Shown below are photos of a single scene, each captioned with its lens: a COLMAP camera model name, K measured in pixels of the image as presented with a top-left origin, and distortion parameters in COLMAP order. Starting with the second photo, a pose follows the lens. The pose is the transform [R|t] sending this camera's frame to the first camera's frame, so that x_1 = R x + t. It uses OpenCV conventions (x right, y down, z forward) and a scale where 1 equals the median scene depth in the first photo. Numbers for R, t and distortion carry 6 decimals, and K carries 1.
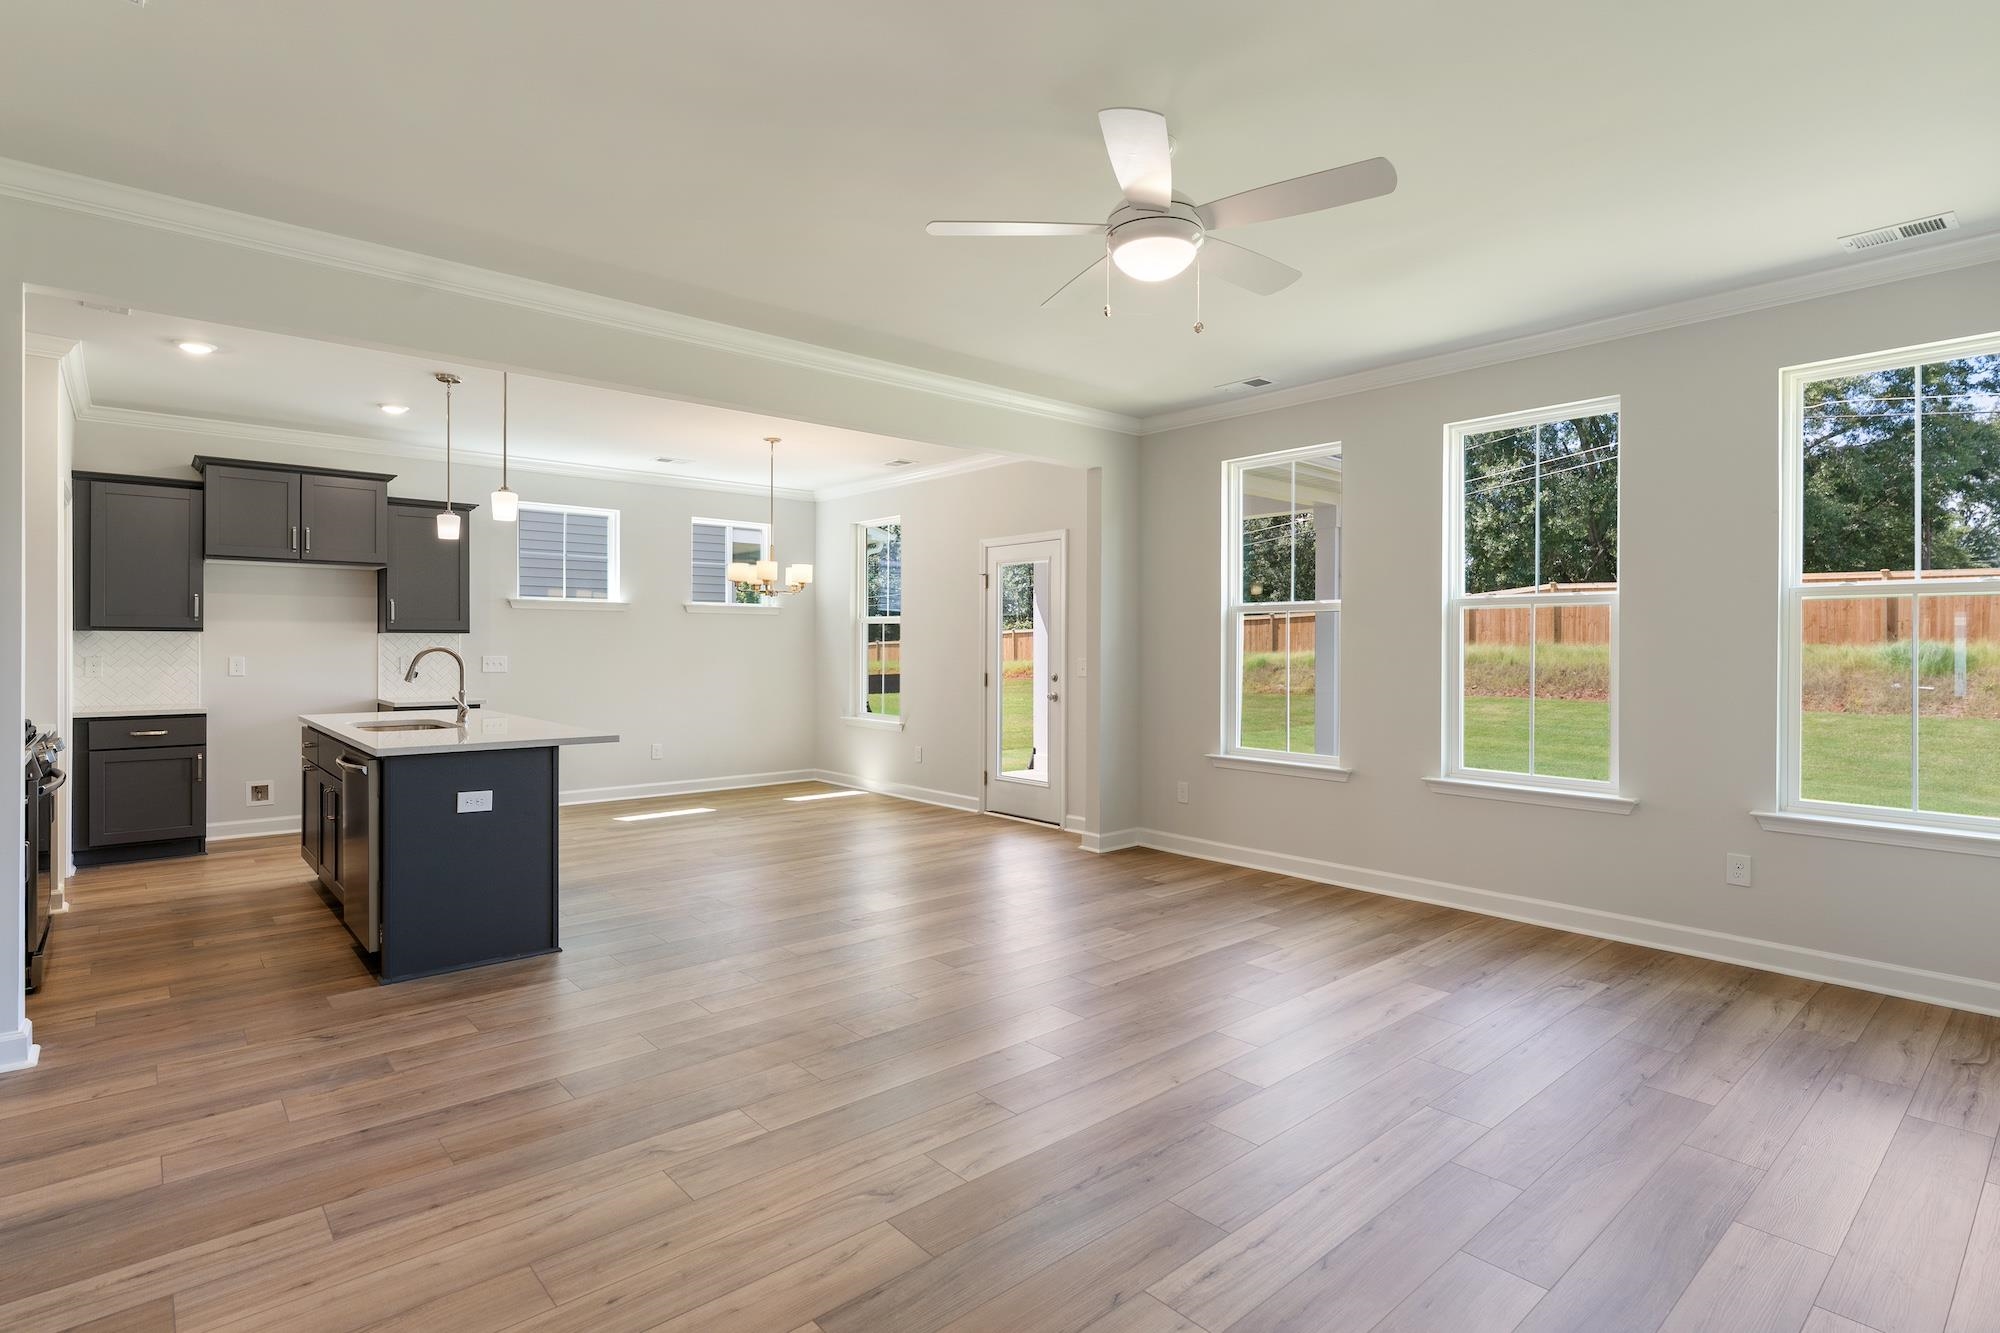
lens RADIAL K [[983.4, 0, 994.0], [0, 983.4, 654.4], [0, 0, 1]] dist [0.015990, 0.000431]
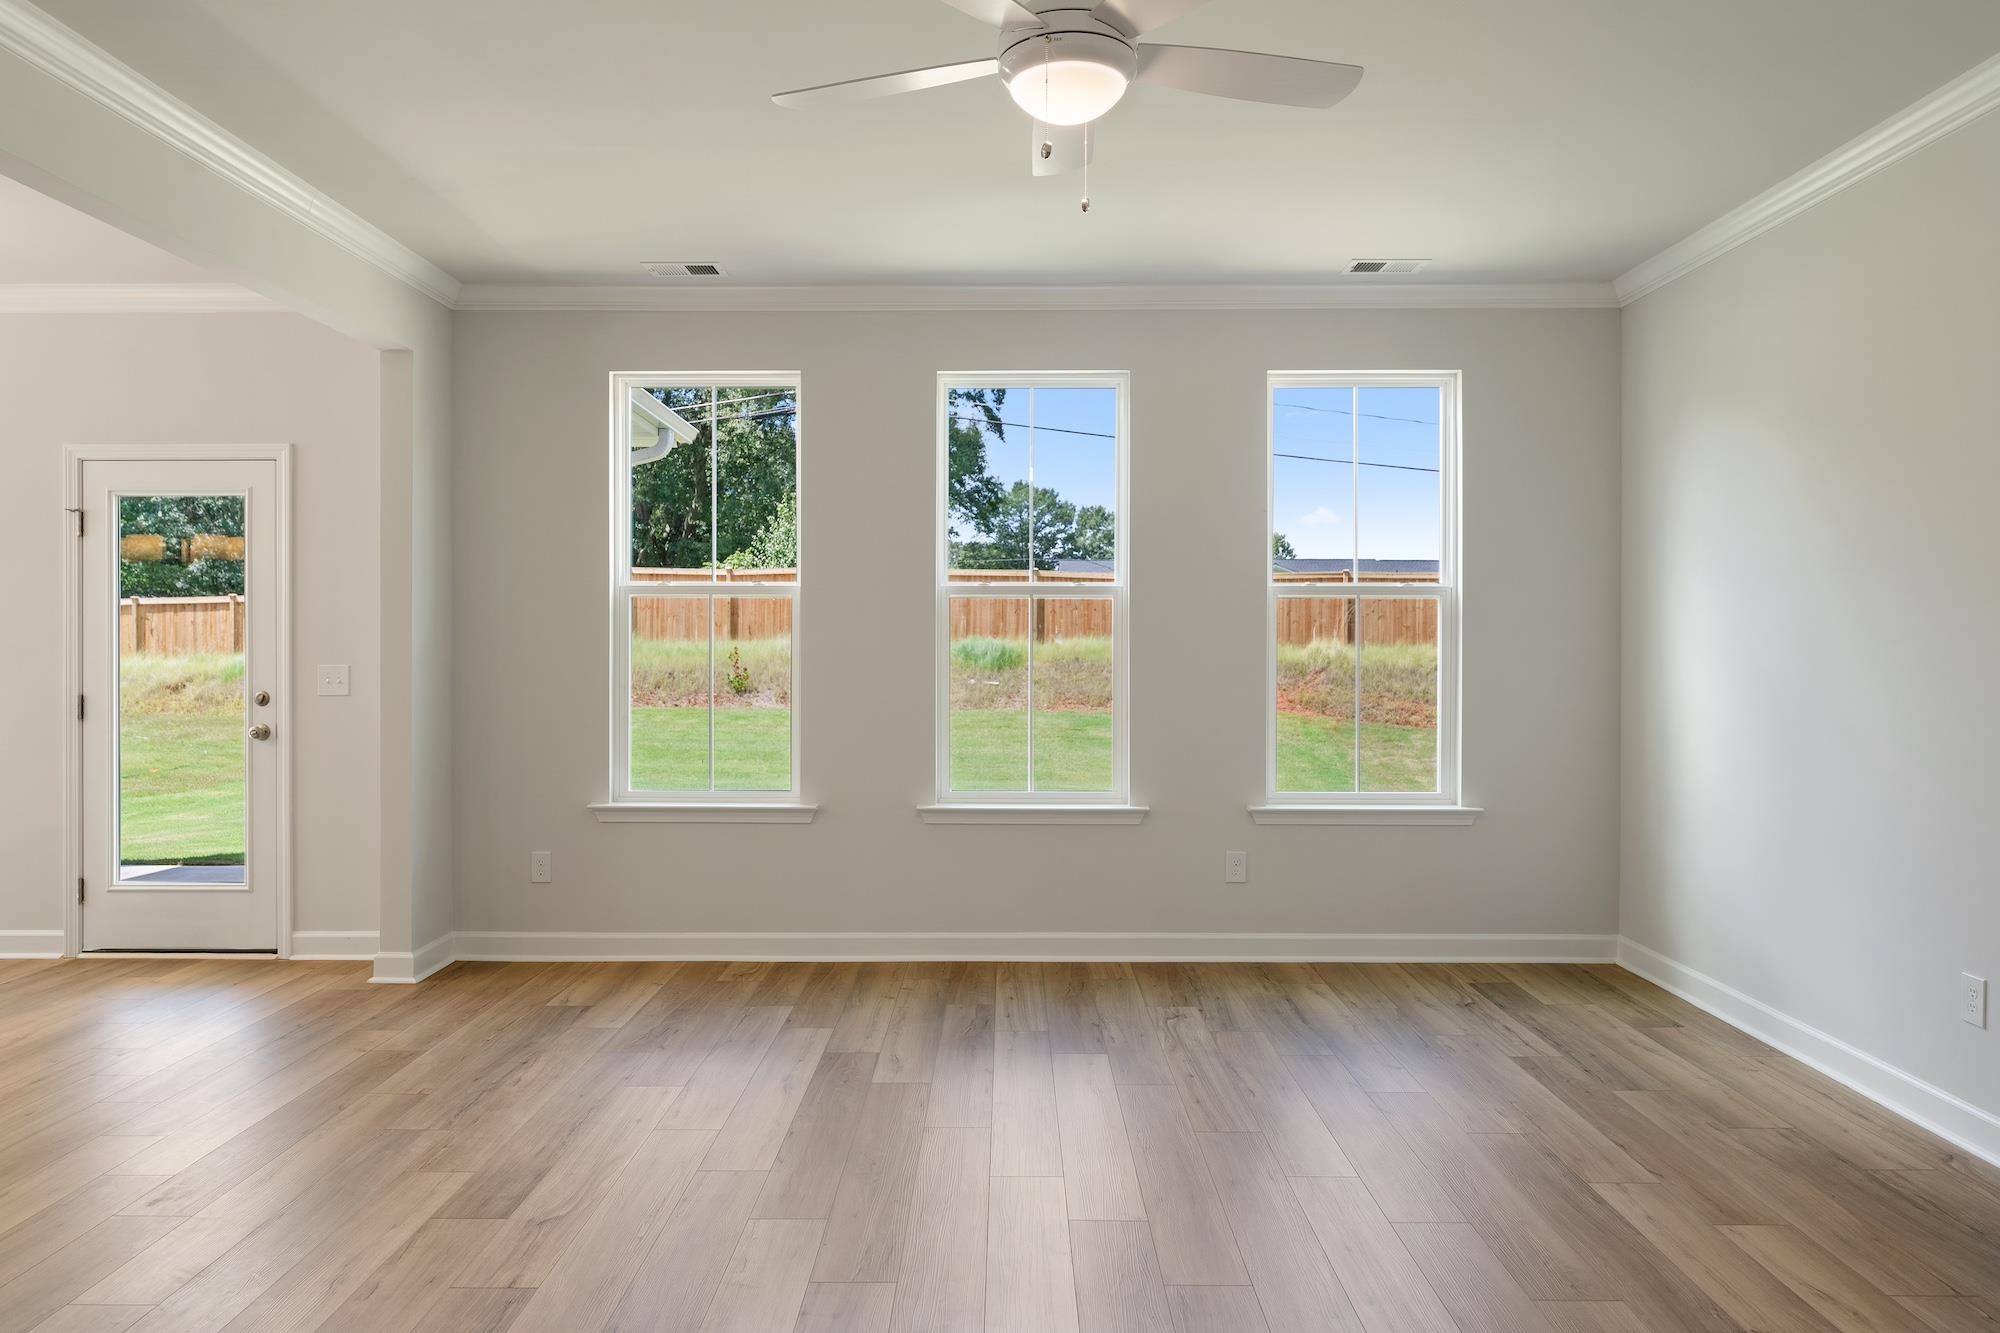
lens RADIAL K [[1328.2, 0, 999.6], [0, 1328.2, 659.6], [0, 0, 1]] dist [0.012412, 0.001800]
pose [[0.676979, -0.010122, 0.735933, -0.244654], [0.007620, 0.999948, 0.006744, -0.001526], [-0.735963, 0.001043, 0.677021, 0.167882]]
